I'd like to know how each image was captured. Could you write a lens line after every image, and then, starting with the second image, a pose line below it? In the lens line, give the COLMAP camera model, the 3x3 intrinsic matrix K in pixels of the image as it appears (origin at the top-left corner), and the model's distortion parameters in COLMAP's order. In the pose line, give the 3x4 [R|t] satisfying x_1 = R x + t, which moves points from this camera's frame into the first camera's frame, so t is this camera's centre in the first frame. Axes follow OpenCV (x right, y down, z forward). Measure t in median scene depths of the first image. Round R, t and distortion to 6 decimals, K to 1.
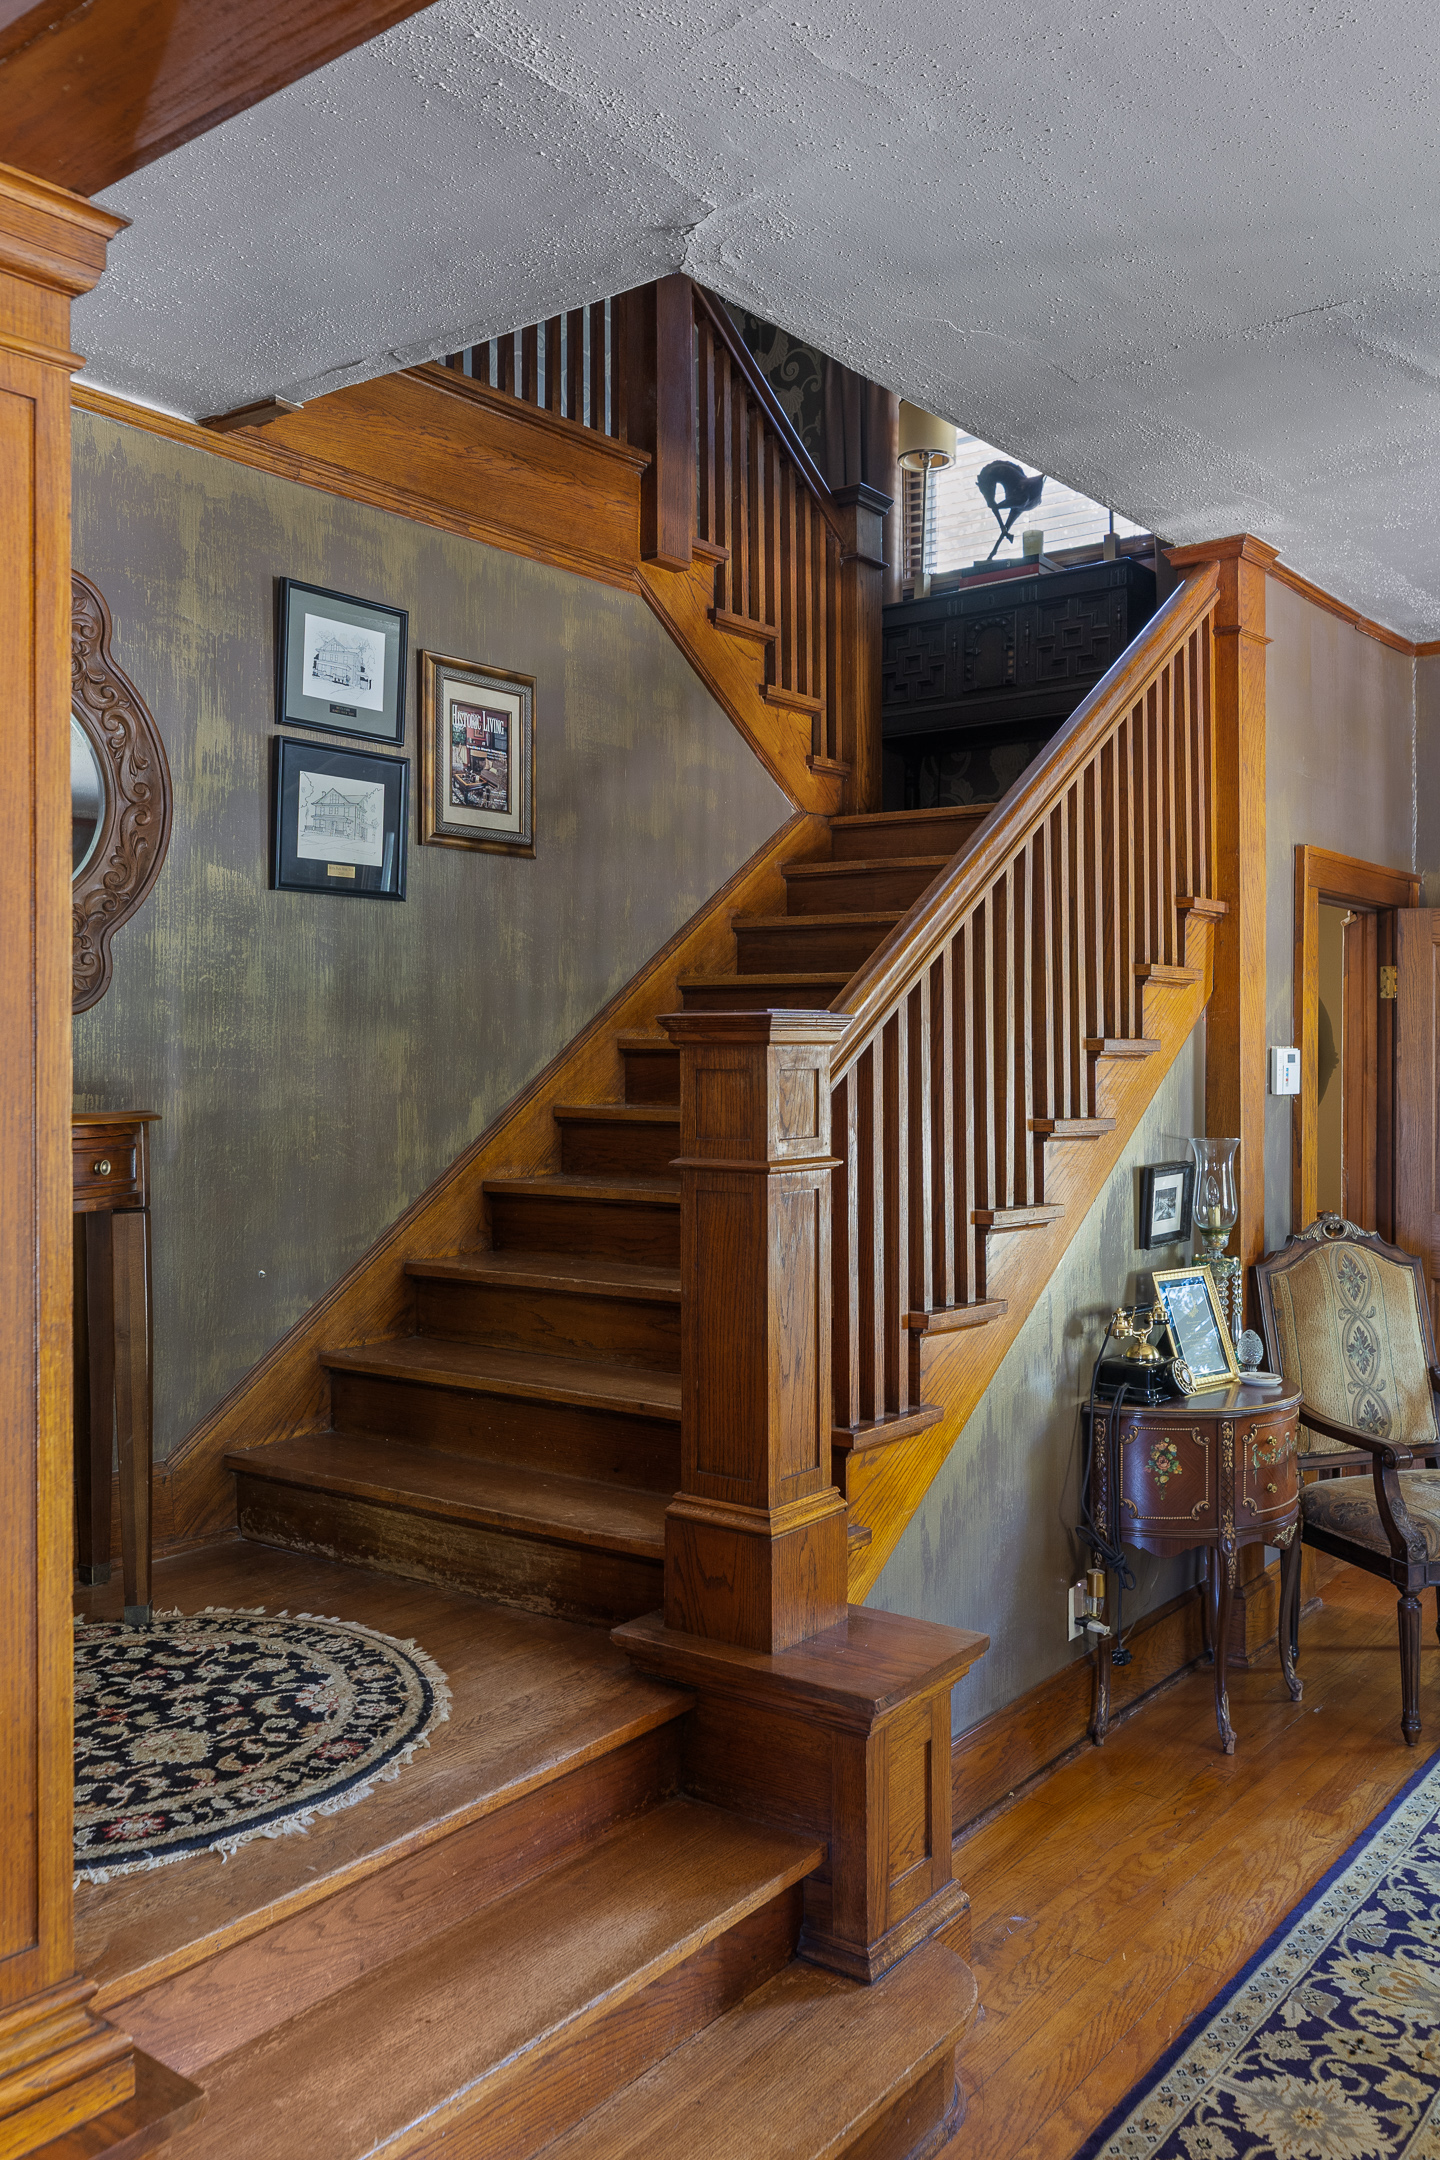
lens RADIAL K [[1722.2, 0, 704.8], [0, 1722.2, 1058.4], [0, 0, 1]] dist [0.004859, -0.001299]
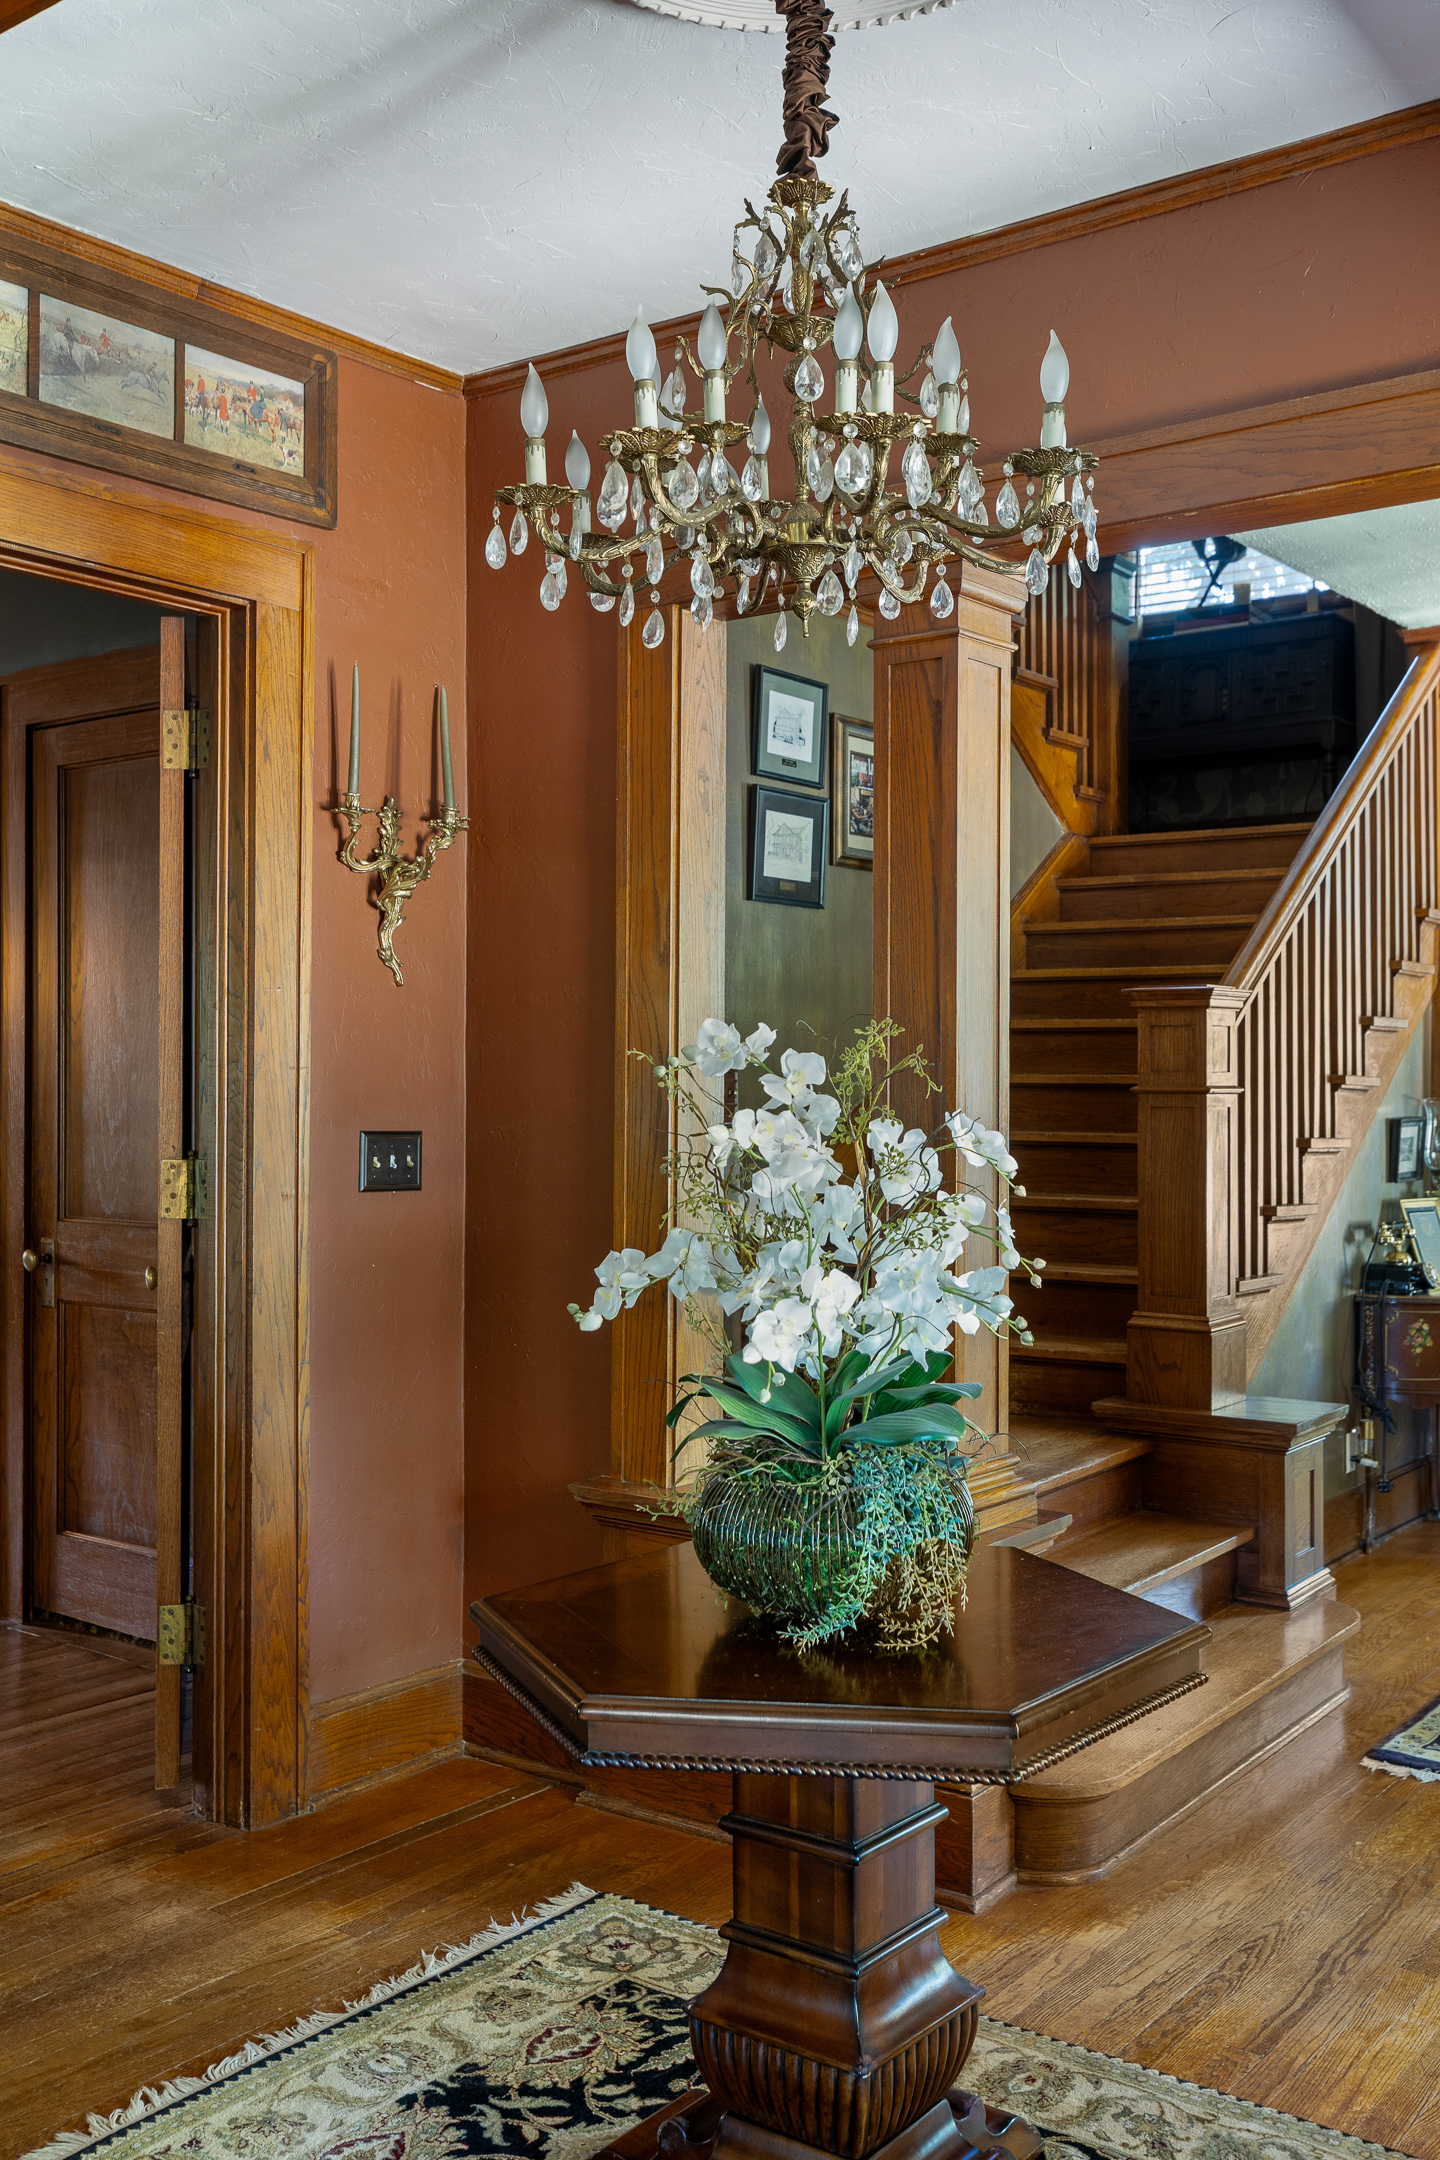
lens RADIAL K [[1998.3, 0, 706.2], [0, 1998.3, 1071.3], [0, 0, 1]] dist [0.006198, 0.000000]
pose [[0.999923, 0.003962, 0.011731, -0.284587], [-0.003899, 0.999978, -0.005405, 0.039303], [-0.011752, 0.005359, 0.999917, -0.502401]]
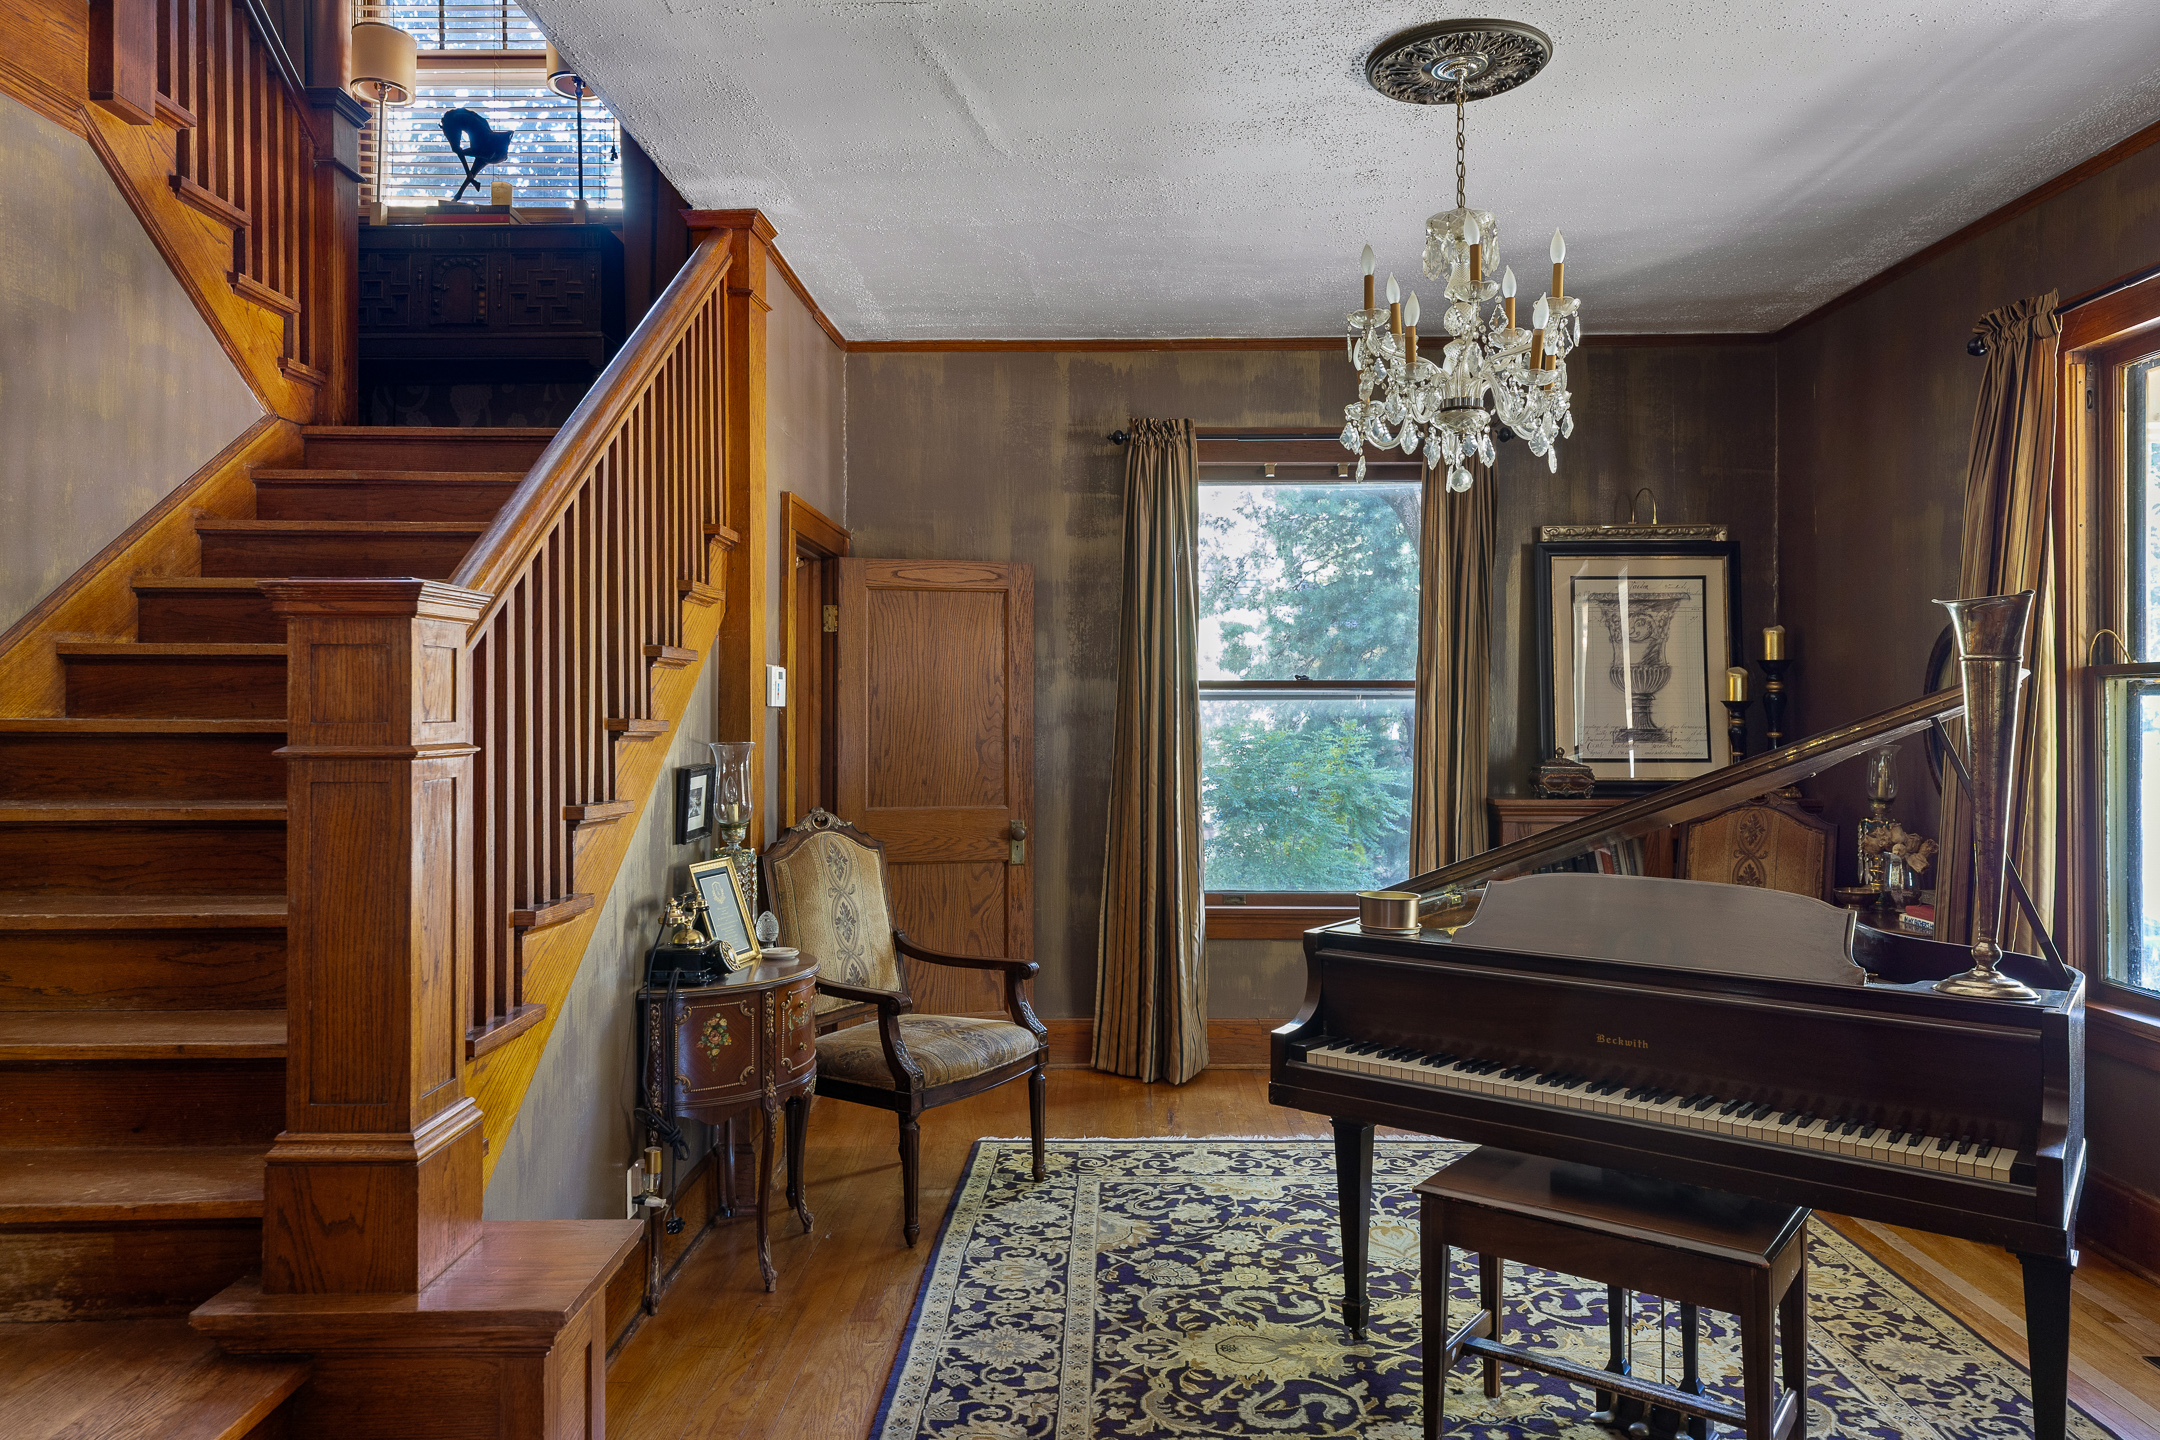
lens RADIAL K [[1454.9, 0, 1106.3], [0, 1454.9, 691.9], [0, 0, 1]] dist [0.009795, 0.000634]
pose [[0.791857, 0.006349, 0.610674, -0.095992], [0.002143, 0.999911, -0.013175, 0.028612], [-0.610703, 0.011742, 0.791773, 0.114770]]
